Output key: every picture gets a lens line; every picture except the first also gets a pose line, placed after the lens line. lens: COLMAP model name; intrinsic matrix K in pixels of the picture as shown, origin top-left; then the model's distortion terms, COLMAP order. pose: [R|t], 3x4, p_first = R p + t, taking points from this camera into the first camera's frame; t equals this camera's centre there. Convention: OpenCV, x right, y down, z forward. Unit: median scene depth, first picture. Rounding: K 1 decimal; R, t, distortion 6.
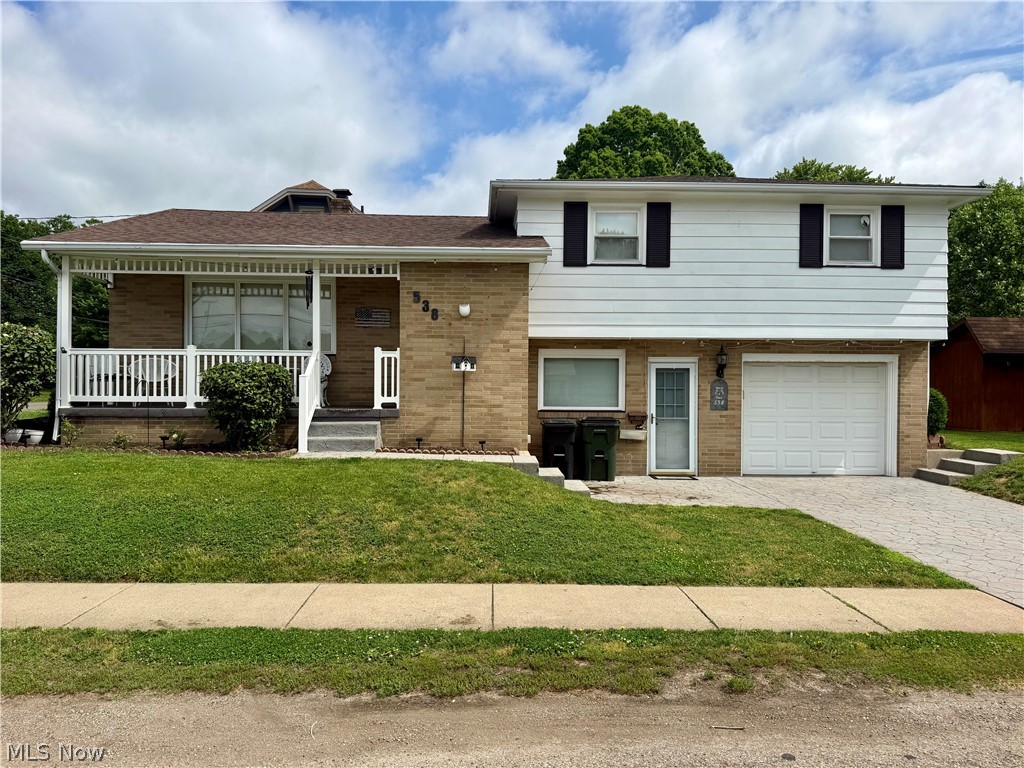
lens RADIAL K [[721.6, 0, 505.5], [0, 721.6, 385.9], [0, 0, 1]] dist [0.129922, -0.236391]
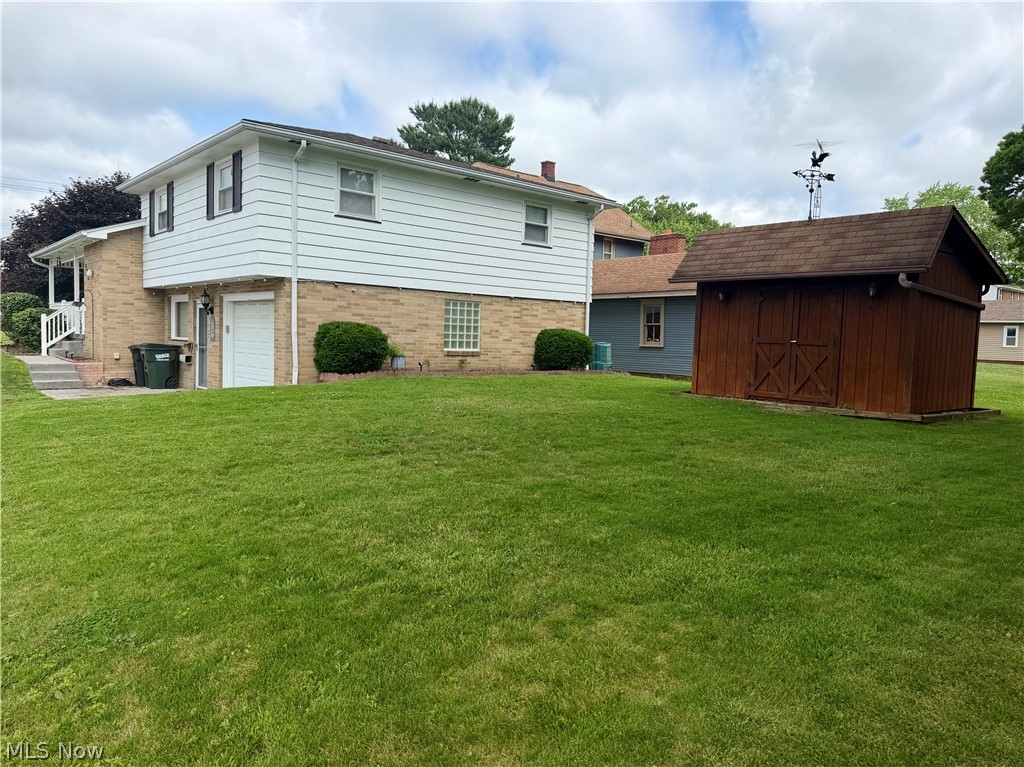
lens RADIAL K [[721.6, 0, 505.5], [0, 721.6, 385.4], [0, 0, 1]] dist [0.129922, -0.236391]
pose [[0.624530, 0.060693, -0.778639, 1.638572], [-0.020894, 0.997917, 0.061027, 0.022272], [0.780721, -0.021844, 0.624498, 0.628260]]
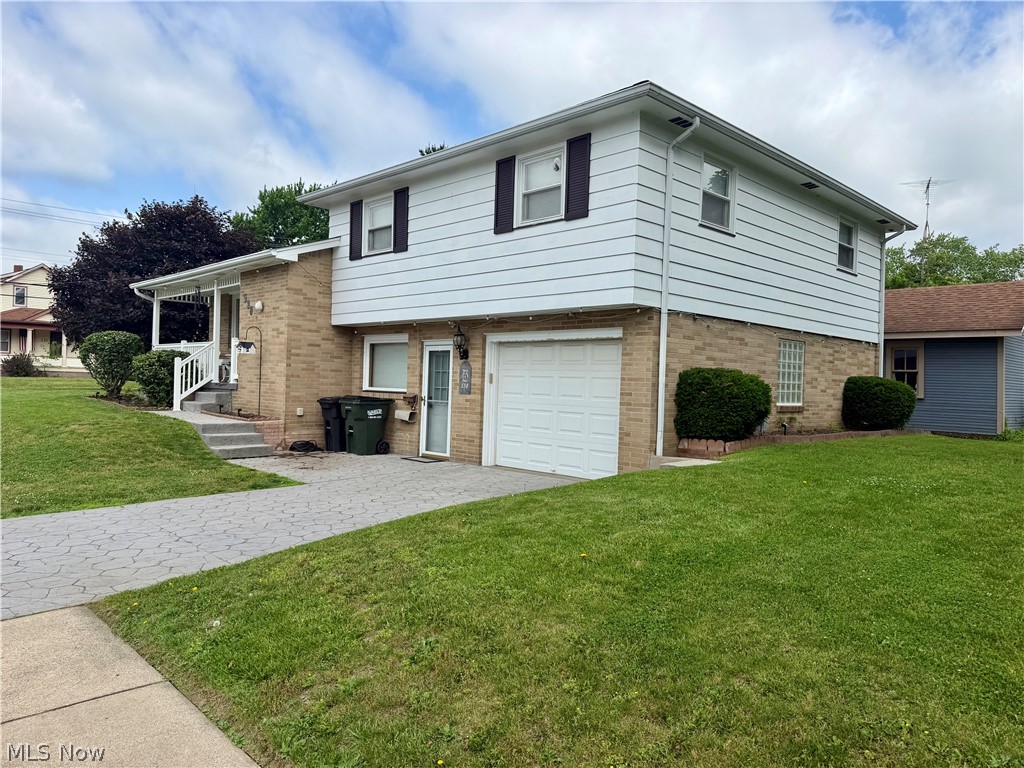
lens RADIAL K [[721.6, 0, 505.5], [0, 721.6, 385.9], [0, 0, 1]] dist [0.129922, -0.236391]
pose [[0.672173, 0.013763, -0.740267, 1.061780], [-0.020979, 0.999780, -0.000462, 0.022867], [0.740097, 0.015841, 0.672313, 0.419503]]
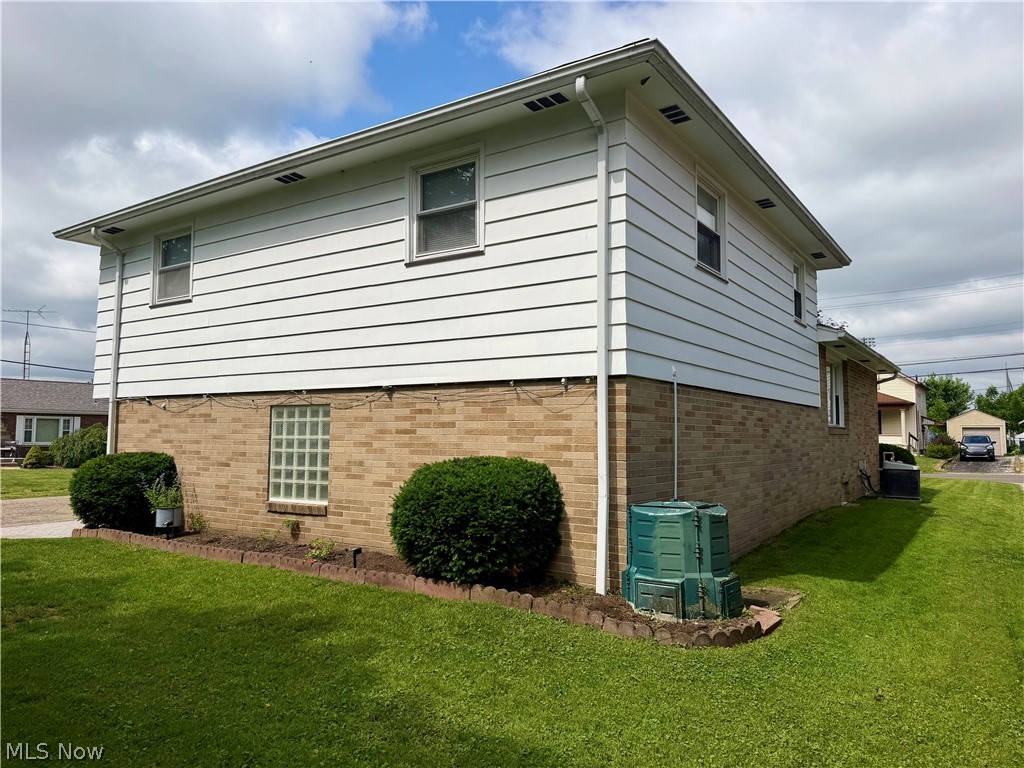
lens RADIAL K [[721.6, 0, 505.5], [0, 721.6, 385.9], [0, 0, 1]] dist [0.129922, -0.236391]
pose [[-0.598764, -0.072318, -0.797654, 1.006702], [-0.010877, 0.996558, -0.082186, -0.012483], [0.800852, -0.040534, -0.597489, 1.917525]]
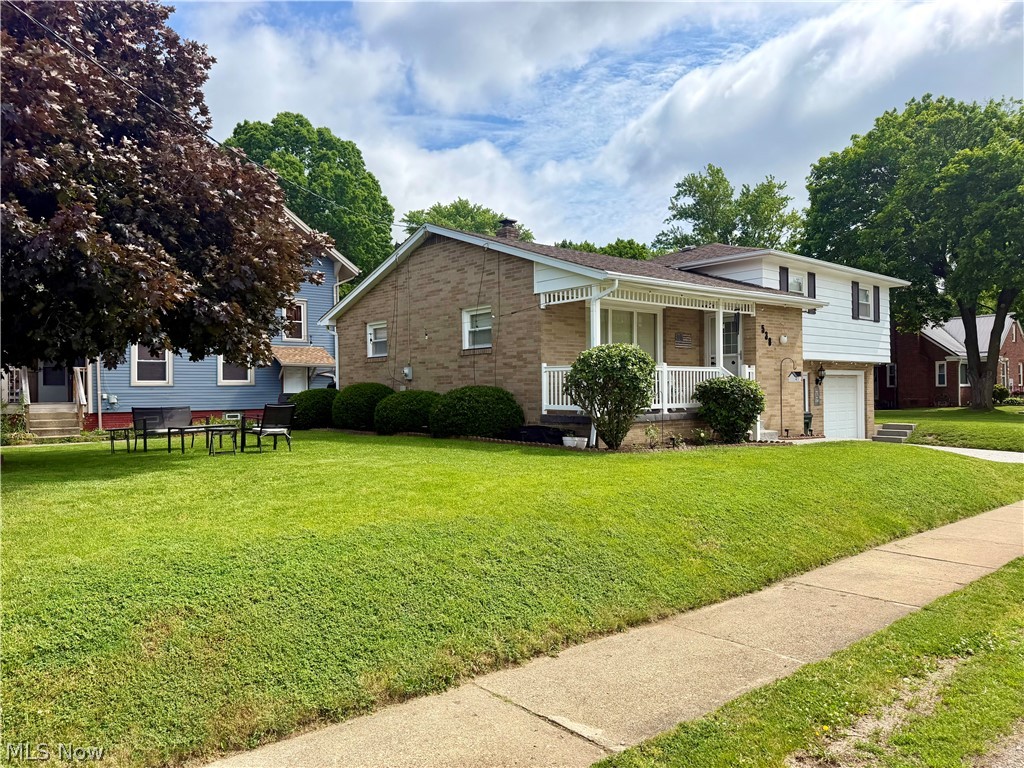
lens RADIAL K [[721.6, 0, 505.5], [0, 721.6, 385.9], [0, 0, 1]] dist [0.129922, -0.236391]
pose [[0.773488, -0.009688, 0.633736, -1.282610], [0.017209, 0.999836, -0.005720, -0.012278], [-0.633577, 0.015330, 0.773528, 0.202475]]
